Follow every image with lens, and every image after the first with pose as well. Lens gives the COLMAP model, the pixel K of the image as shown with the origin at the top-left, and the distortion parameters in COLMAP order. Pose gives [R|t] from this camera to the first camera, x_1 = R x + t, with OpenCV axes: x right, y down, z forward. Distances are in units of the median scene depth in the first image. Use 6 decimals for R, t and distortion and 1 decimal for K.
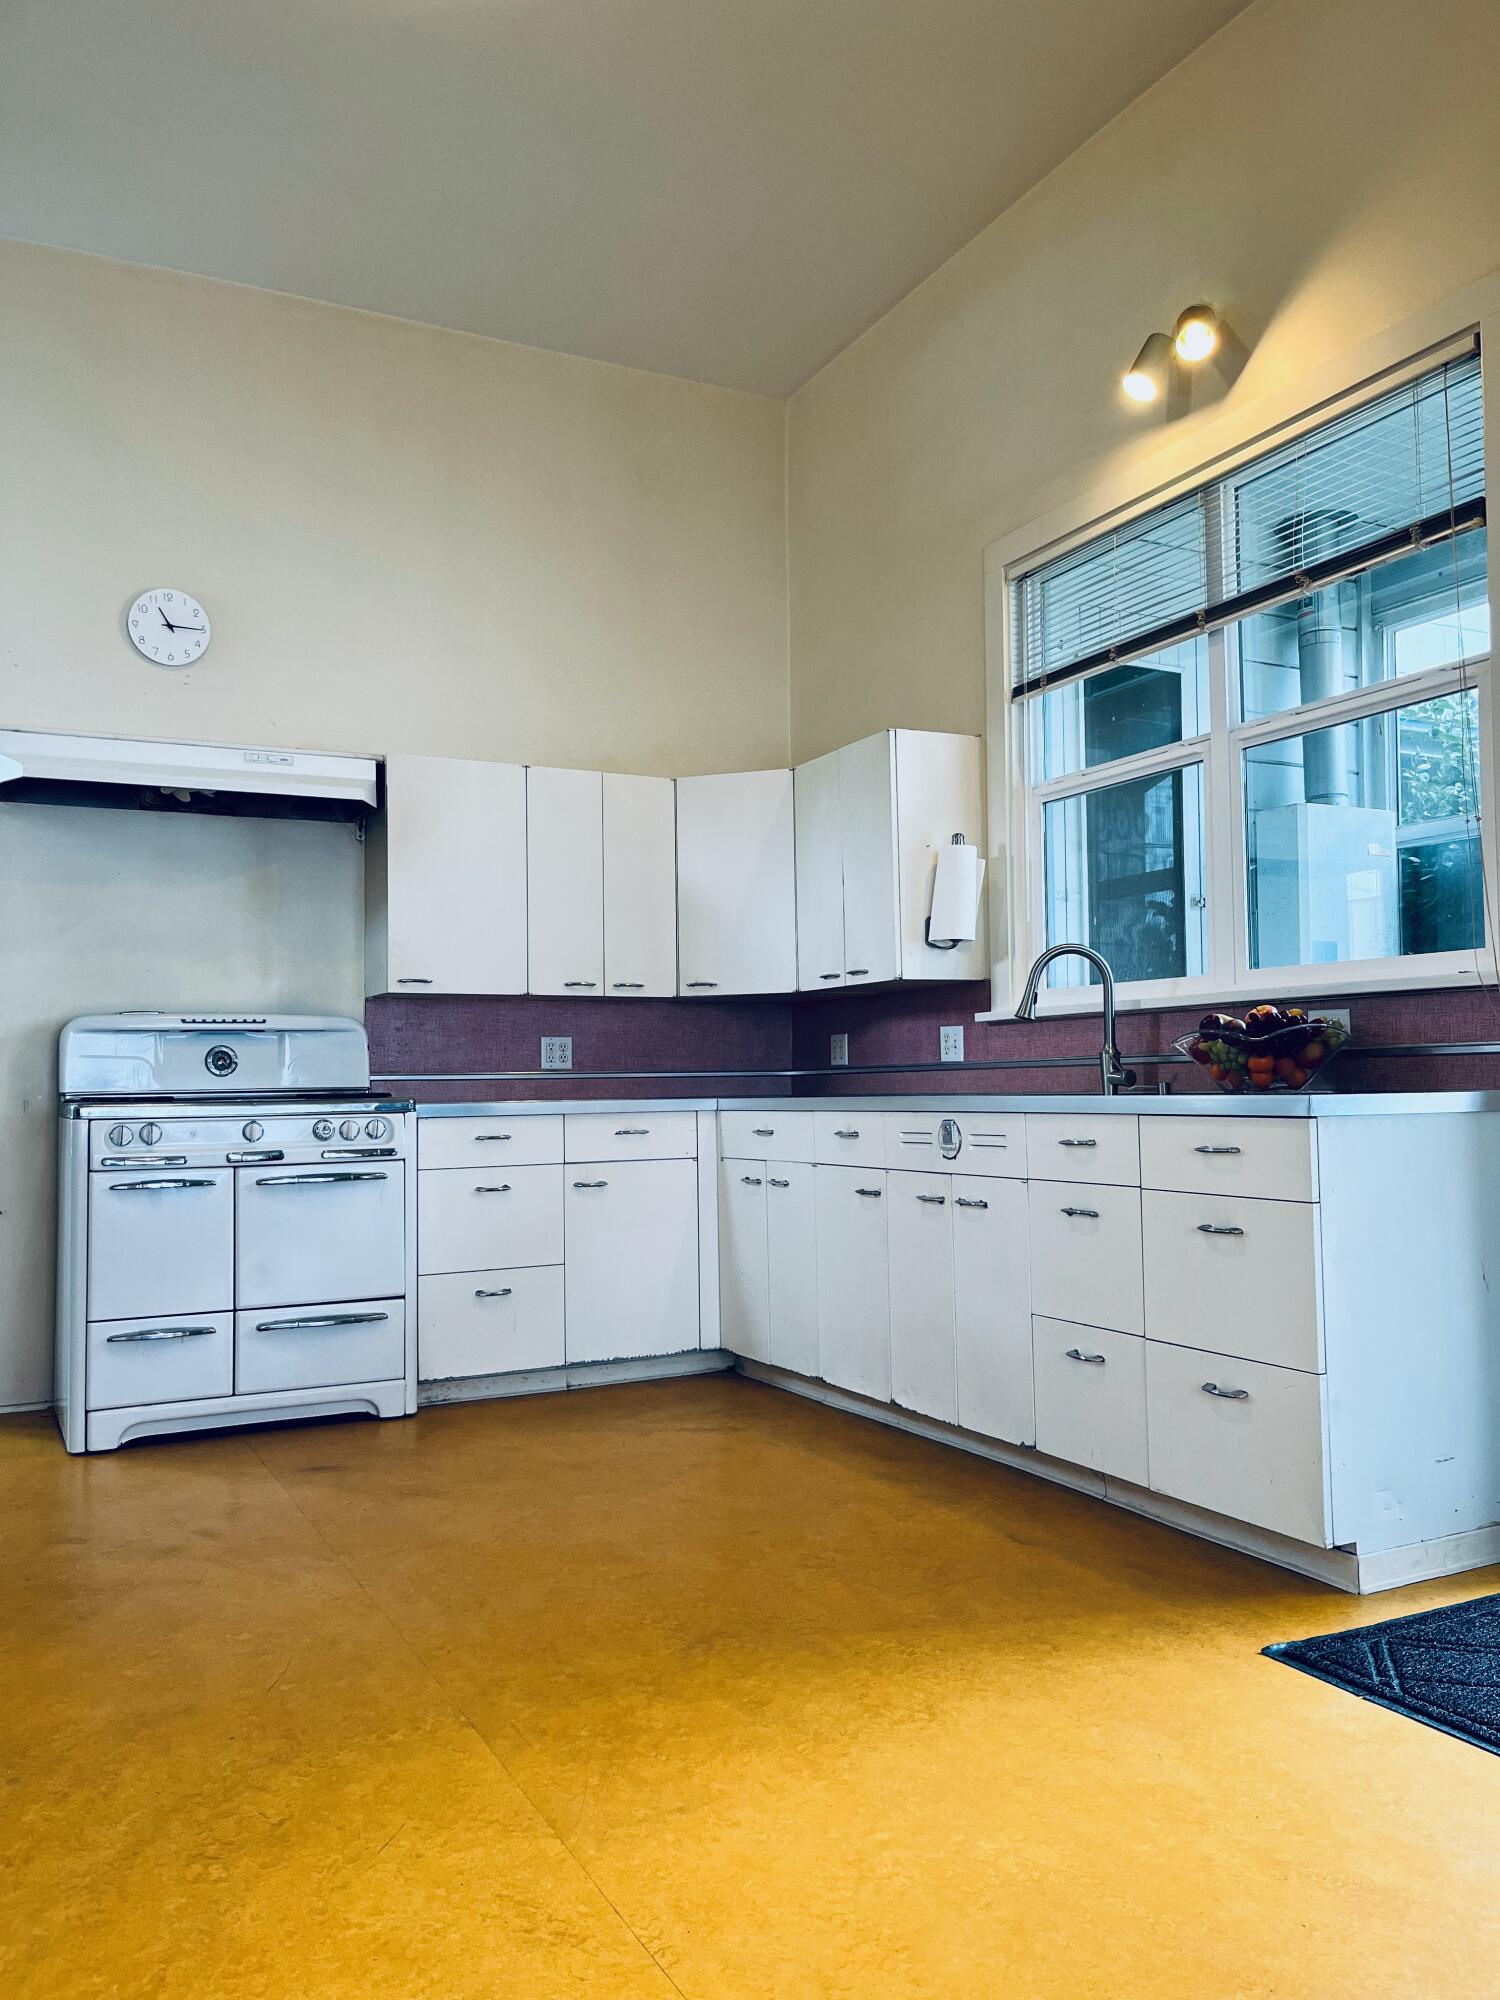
lens RADIAL K [[1560.4, 0, 742.1], [0, 1560.4, 1002.9], [0, 0, 1]] dist [0.047811, -0.086421]
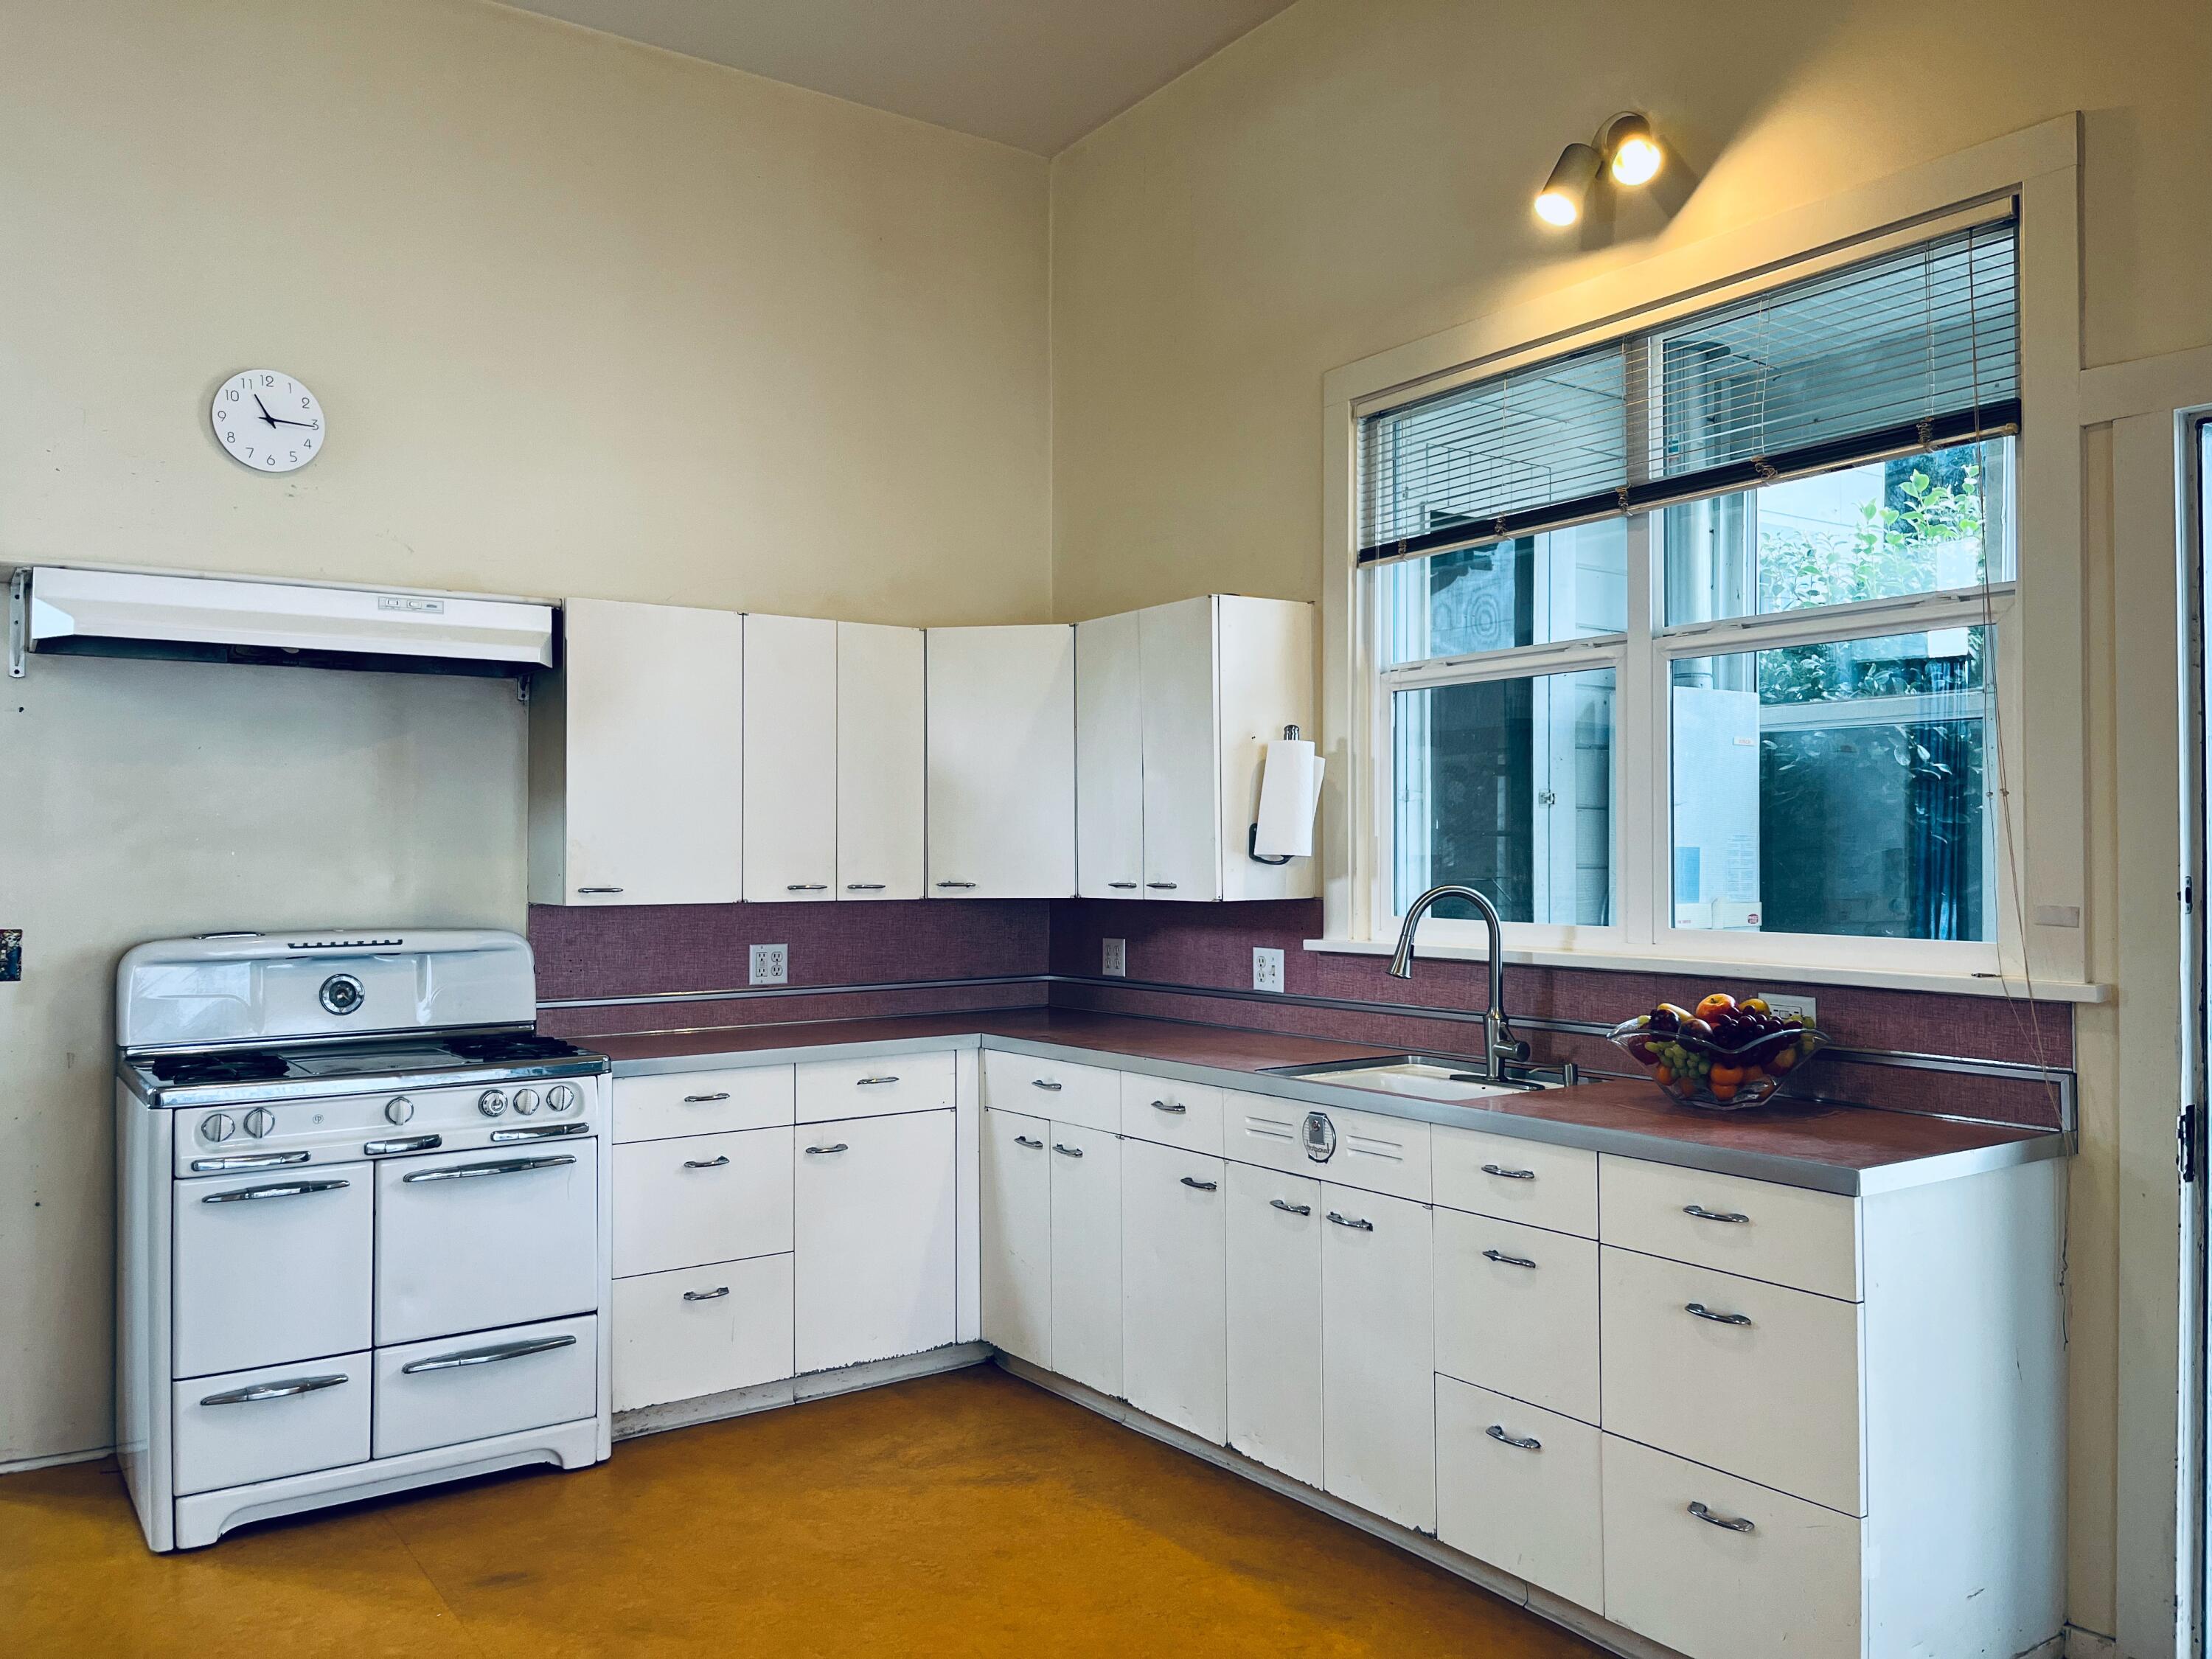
lens RADIAL K [[1725.8, 0, 1116.0], [0, 1725.8, 823.9], [0, 0, 1]] dist [0.047811, -0.086421]
pose [[0.989662, 0.012395, 0.142880, -0.082906], [-0.016605, 0.999461, 0.028309, -0.080935], [-0.142452, -0.030389, 0.989335, 0.111745]]
